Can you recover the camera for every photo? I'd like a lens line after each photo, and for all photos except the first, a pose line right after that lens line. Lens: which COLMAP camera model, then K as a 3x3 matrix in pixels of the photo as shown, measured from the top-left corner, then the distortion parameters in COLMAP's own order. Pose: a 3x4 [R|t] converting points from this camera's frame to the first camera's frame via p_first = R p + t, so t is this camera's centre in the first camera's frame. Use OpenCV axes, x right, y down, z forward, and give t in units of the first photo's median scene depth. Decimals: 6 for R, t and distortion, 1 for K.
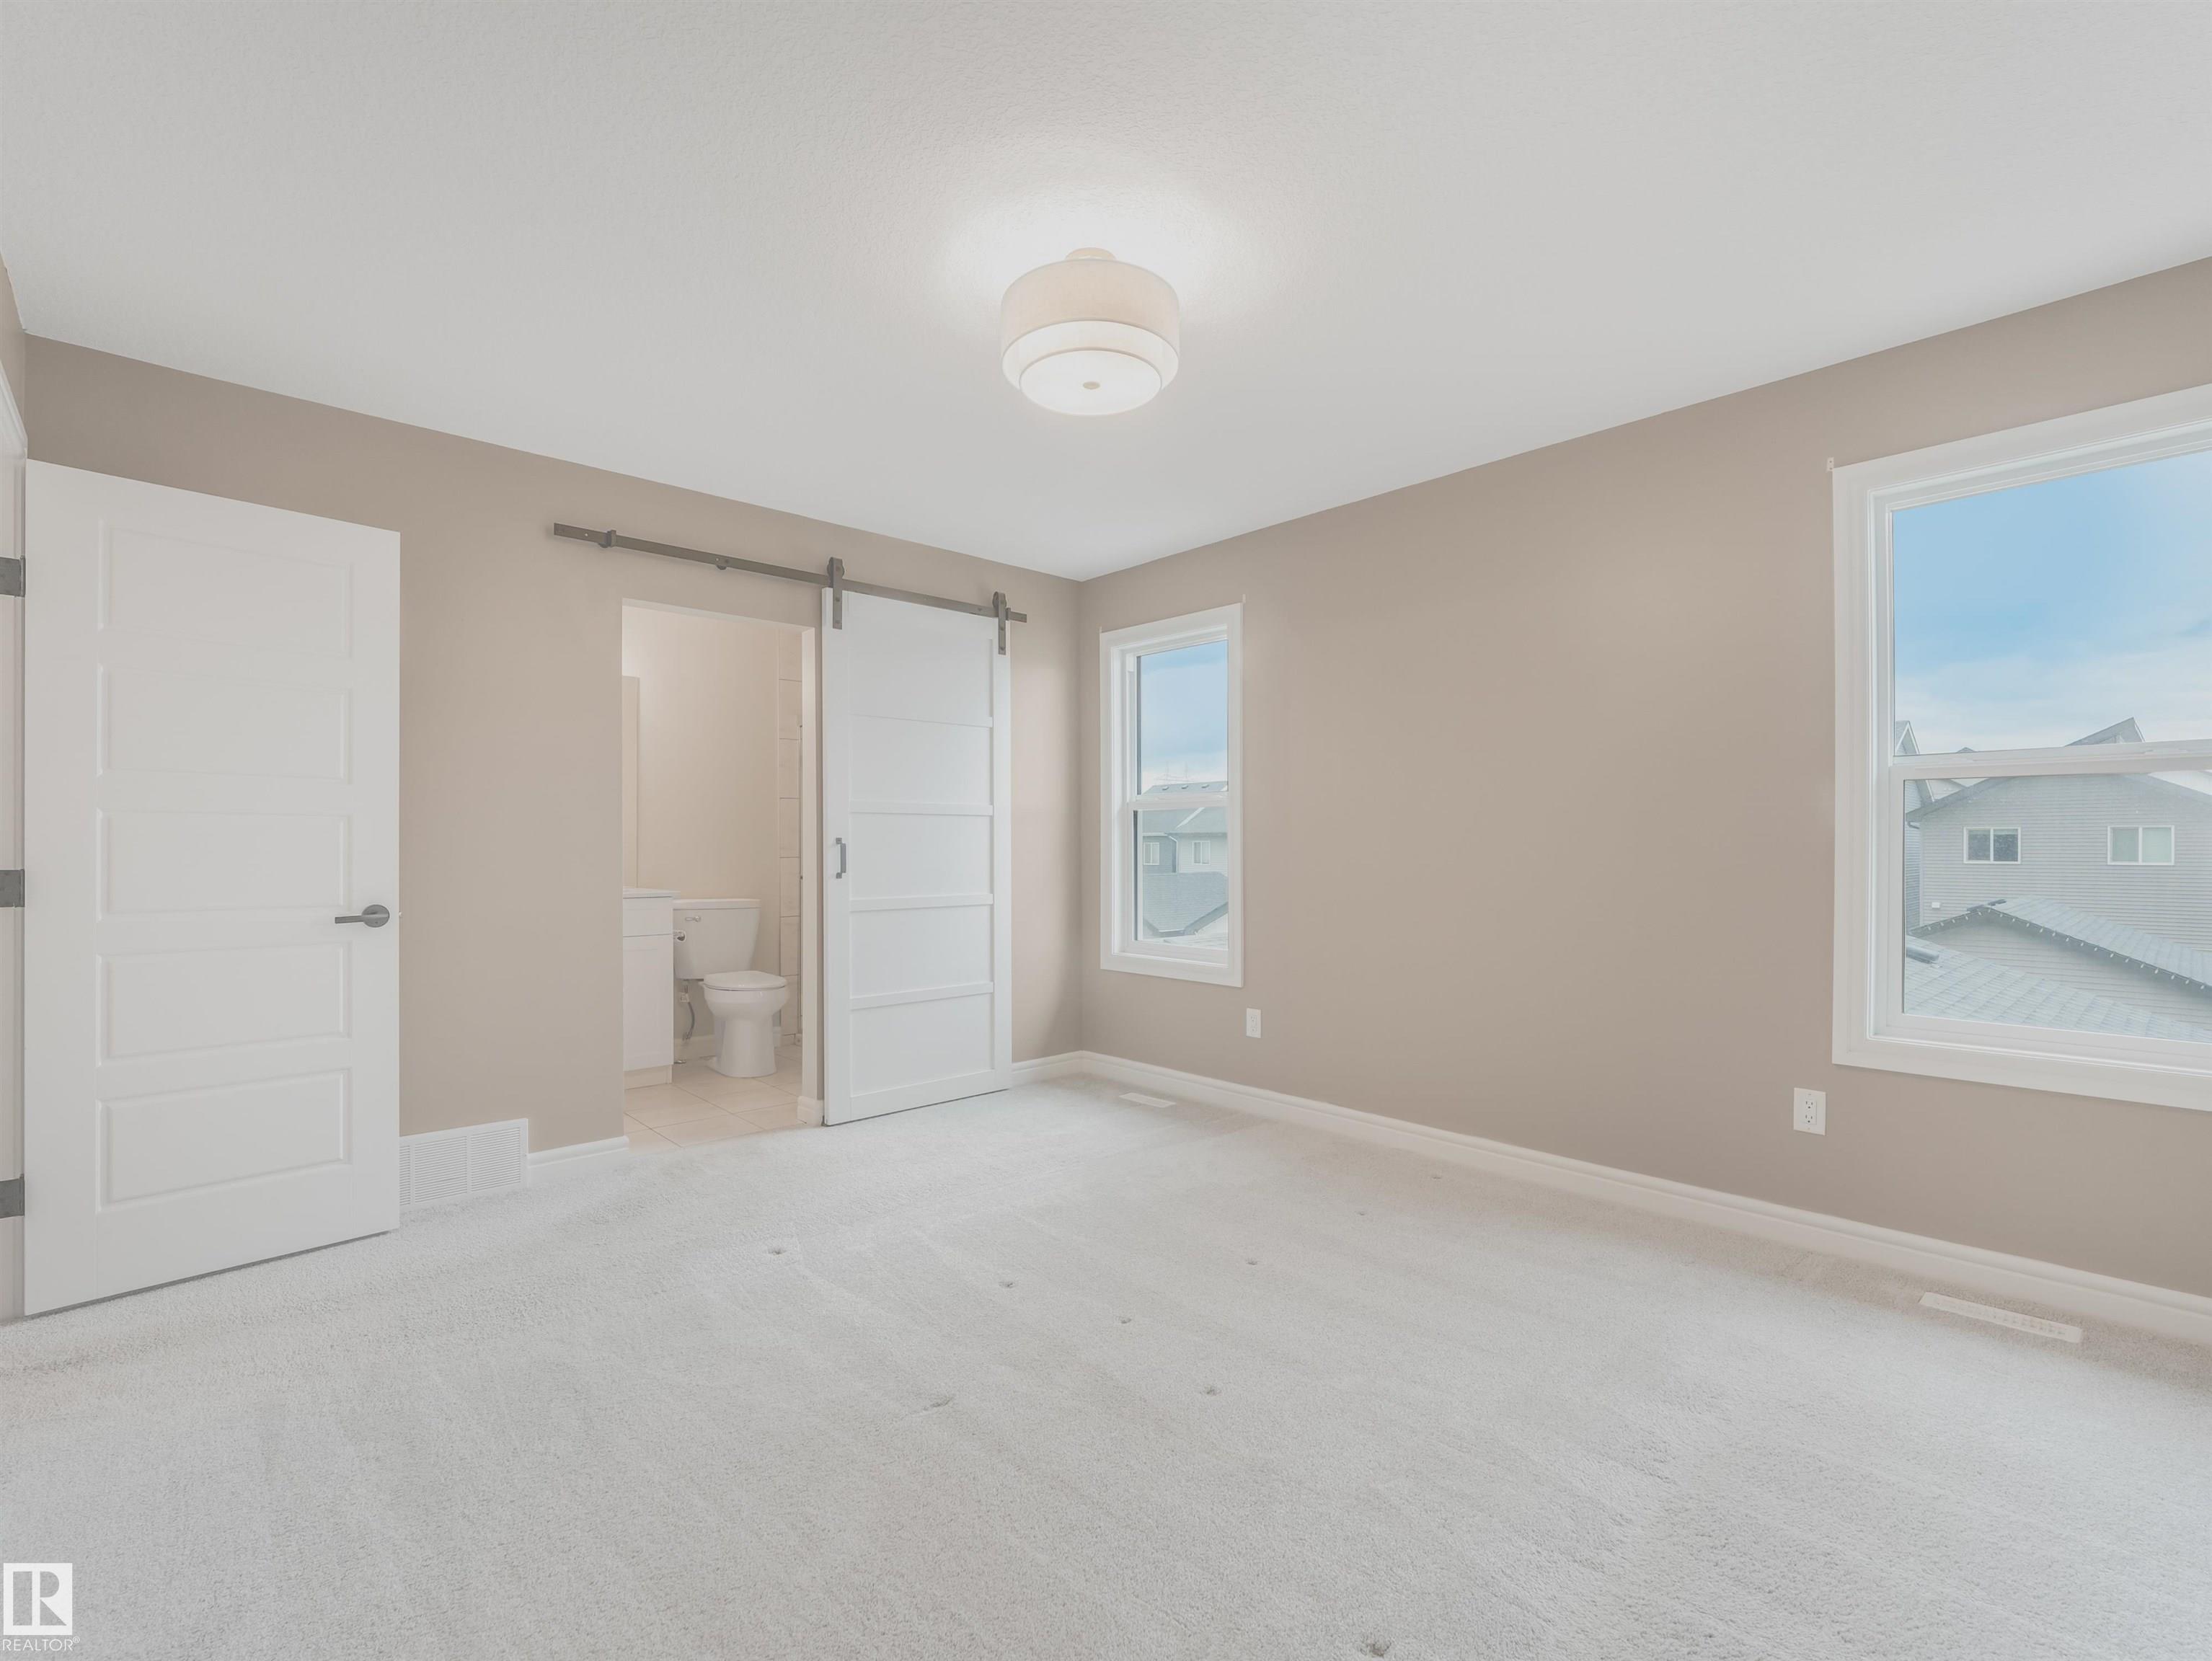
lens RADIAL K [[1008.6, 0, 1095.2], [0, 1008.6, 834.2], [0, 0, 1]] dist [-0.014445, 0.000866]
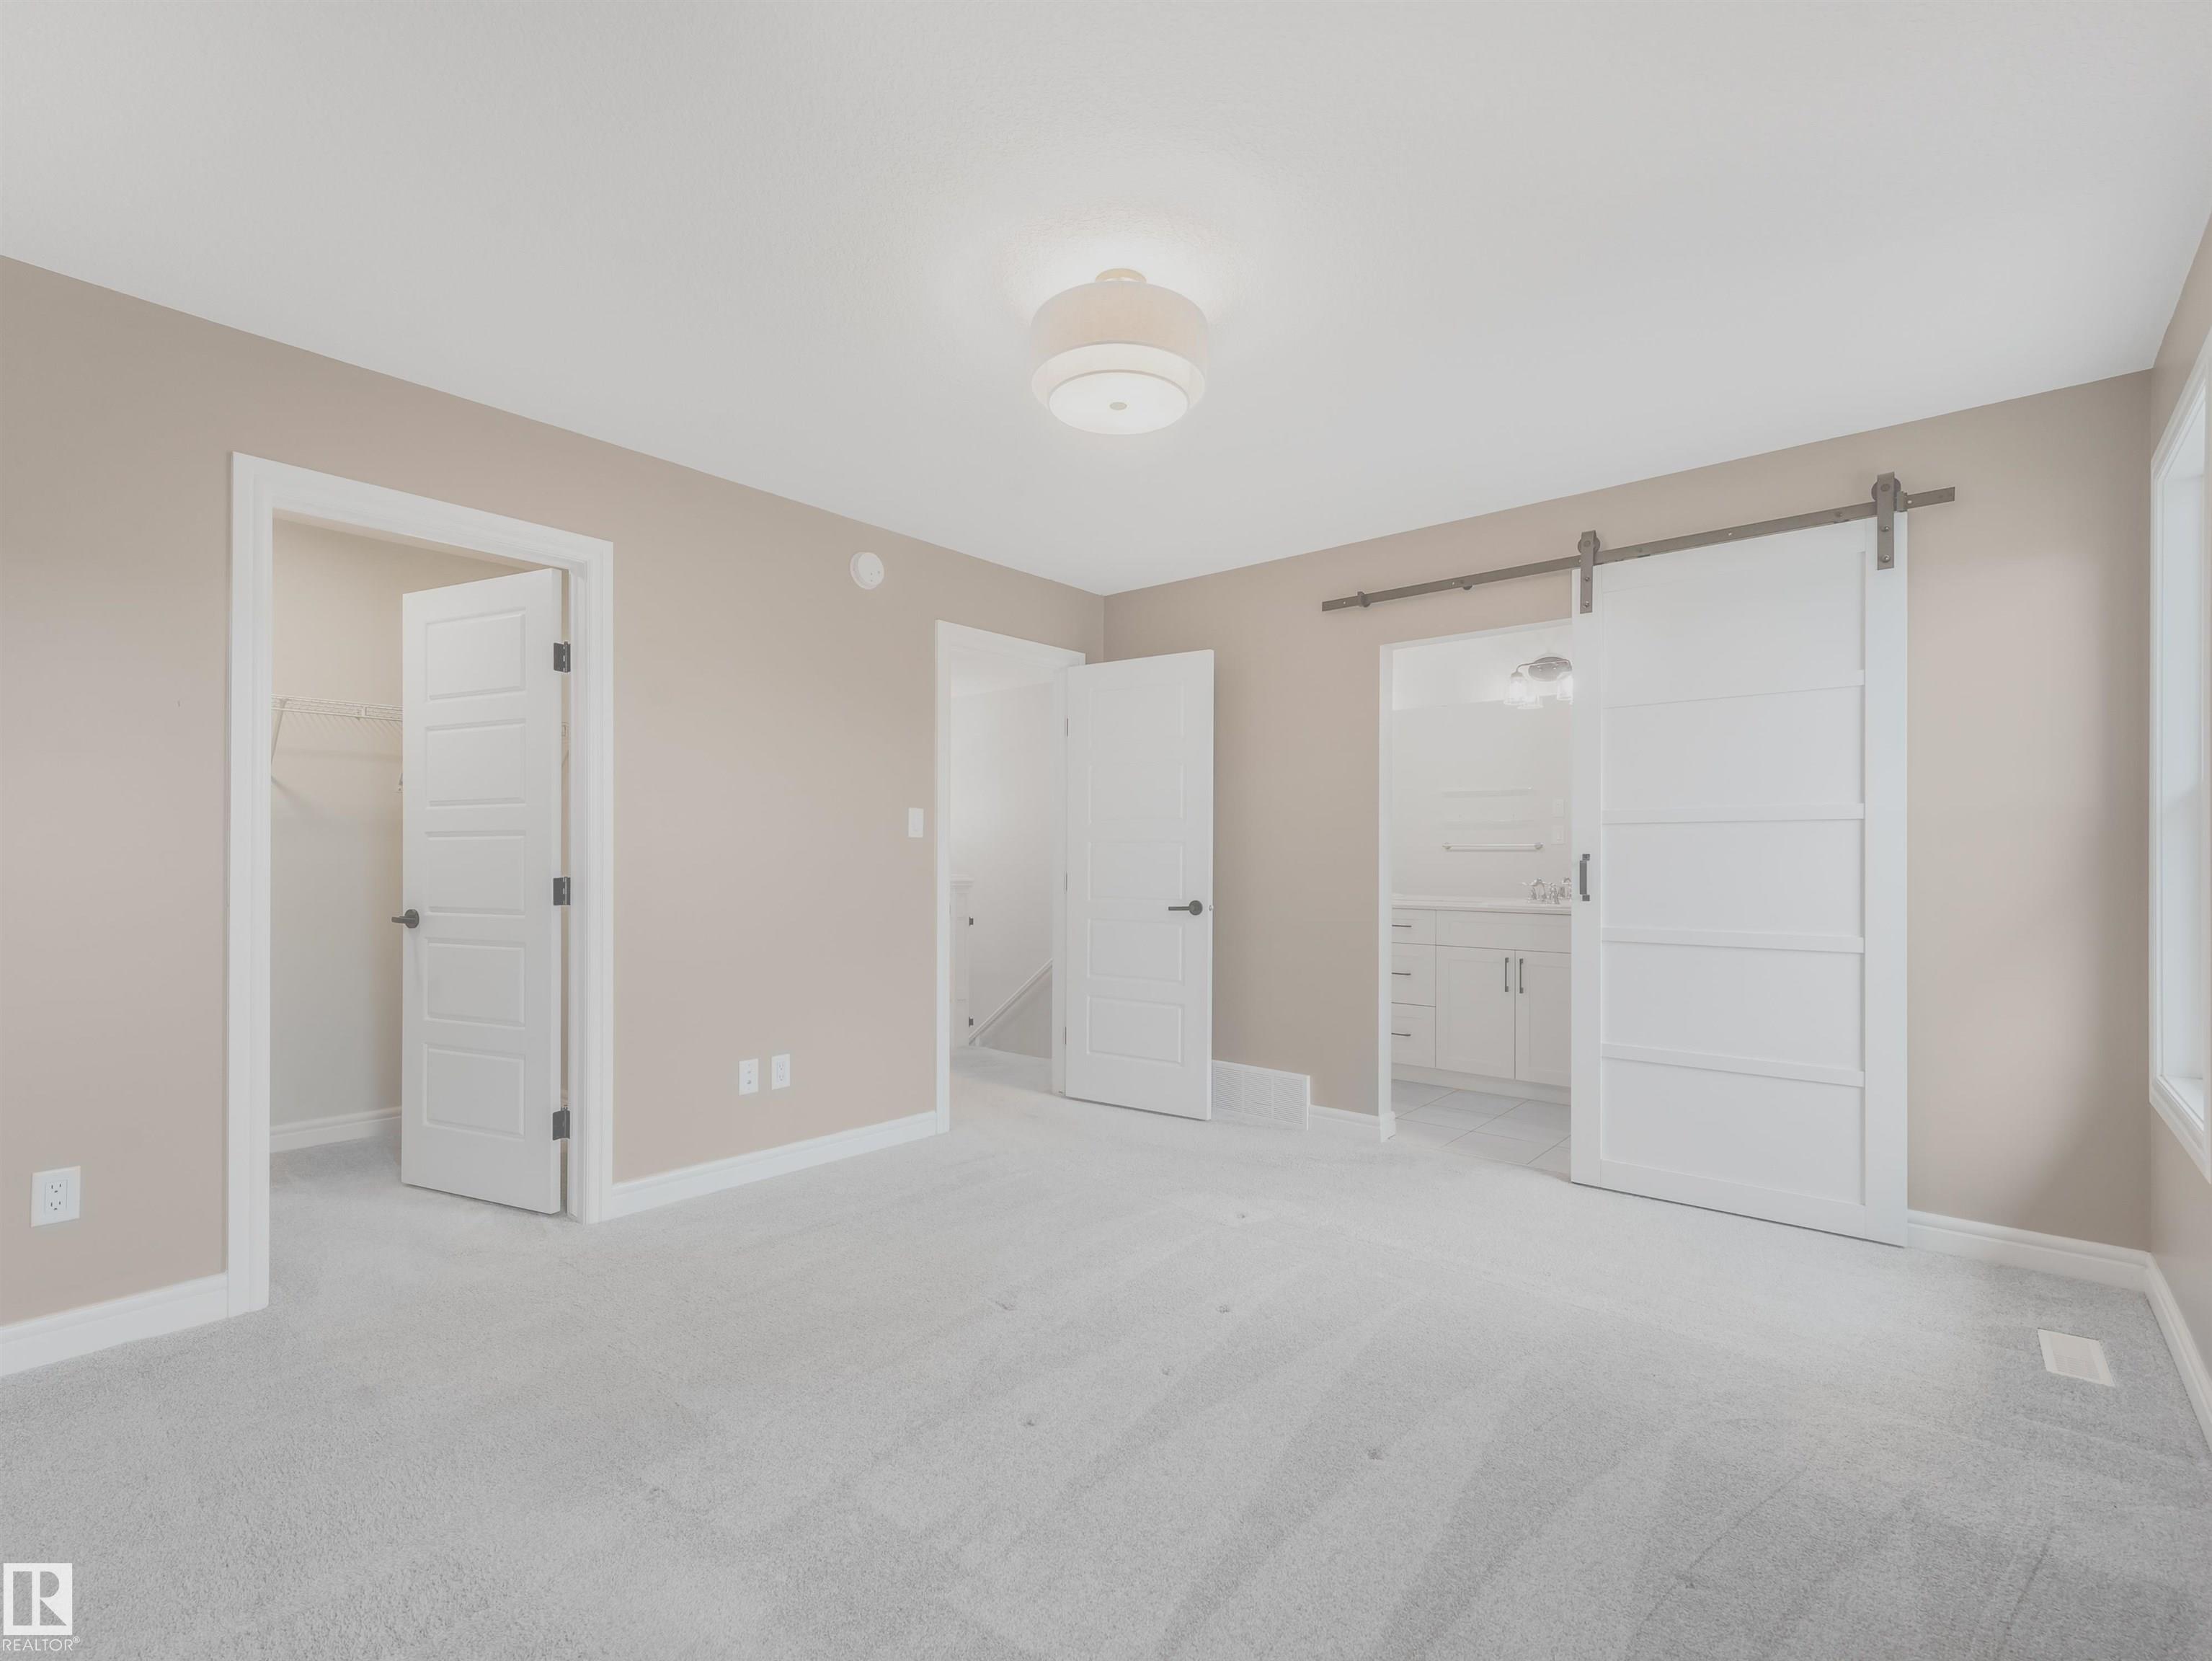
lens RADIAL K [[1008.7, 0, 1095.7], [0, 1008.7, 846.4], [0, 0, 1]] dist [-0.014445, 0.000866]
pose [[0.119623, -0.008862, -0.992780, 0.585562], [0.009362, 0.999926, -0.007798, -0.000576], [0.992775, -0.008361, 0.119697, 0.506447]]
